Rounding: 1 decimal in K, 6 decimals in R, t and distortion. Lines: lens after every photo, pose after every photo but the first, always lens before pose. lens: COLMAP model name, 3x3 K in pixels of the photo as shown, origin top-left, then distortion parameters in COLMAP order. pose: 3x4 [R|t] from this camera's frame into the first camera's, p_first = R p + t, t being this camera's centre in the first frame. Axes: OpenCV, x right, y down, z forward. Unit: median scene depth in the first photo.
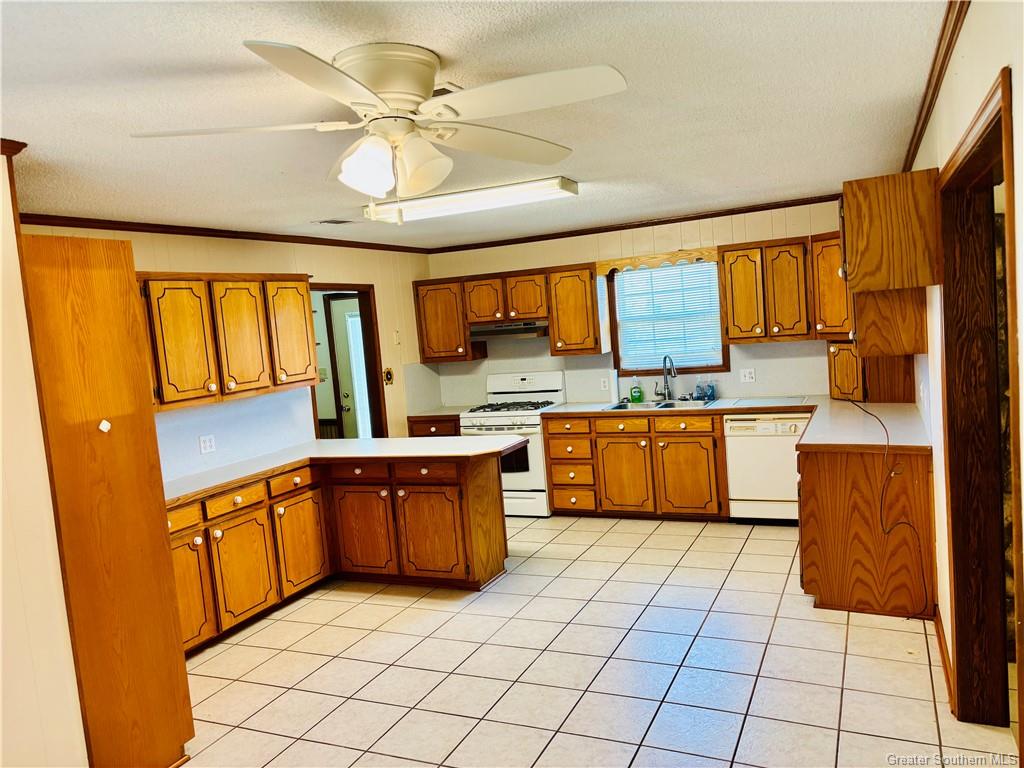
lens RADIAL K [[781.9, 0, 511.7], [0, 781.9, 383.7], [0, 0, 1]] dist [0.006134, 0.003542]
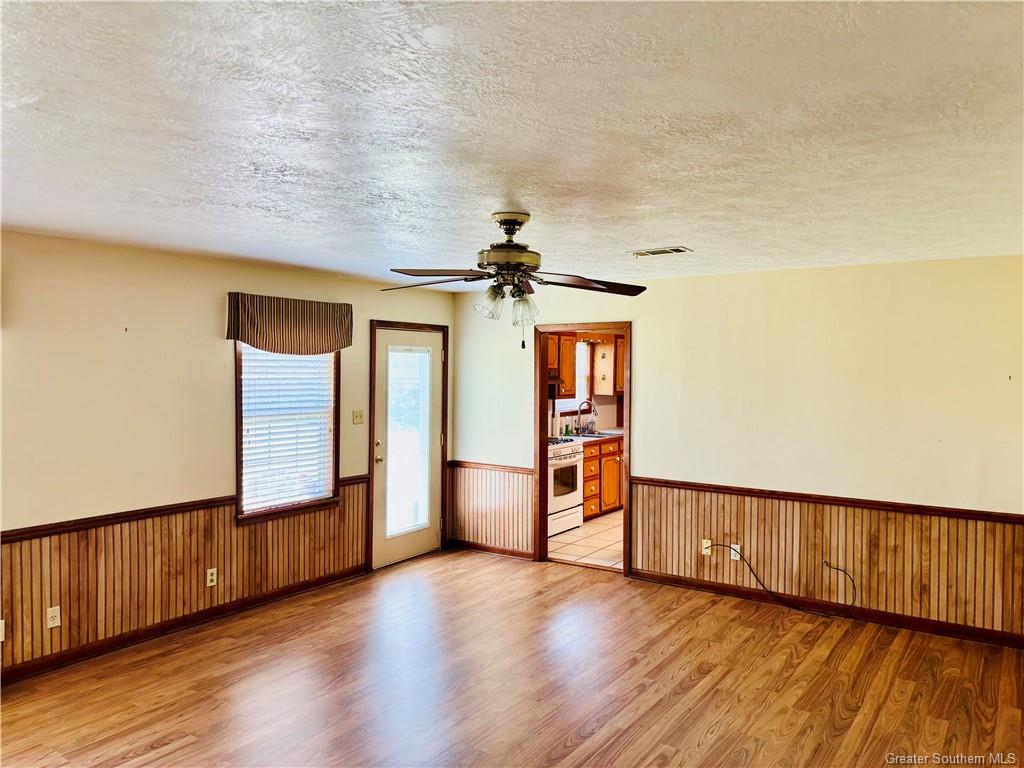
lens RADIAL K [[781.9, 0, 511.0], [0, 781.9, 378.4], [0, 0, 1]] dist [0.006134, 0.003542]
pose [[0.204687, 0.061745, 0.976878, -1.244633], [0.069698, 0.994556, -0.077466, 0.024106], [-0.976343, 0.083943, 0.199269, 0.846395]]
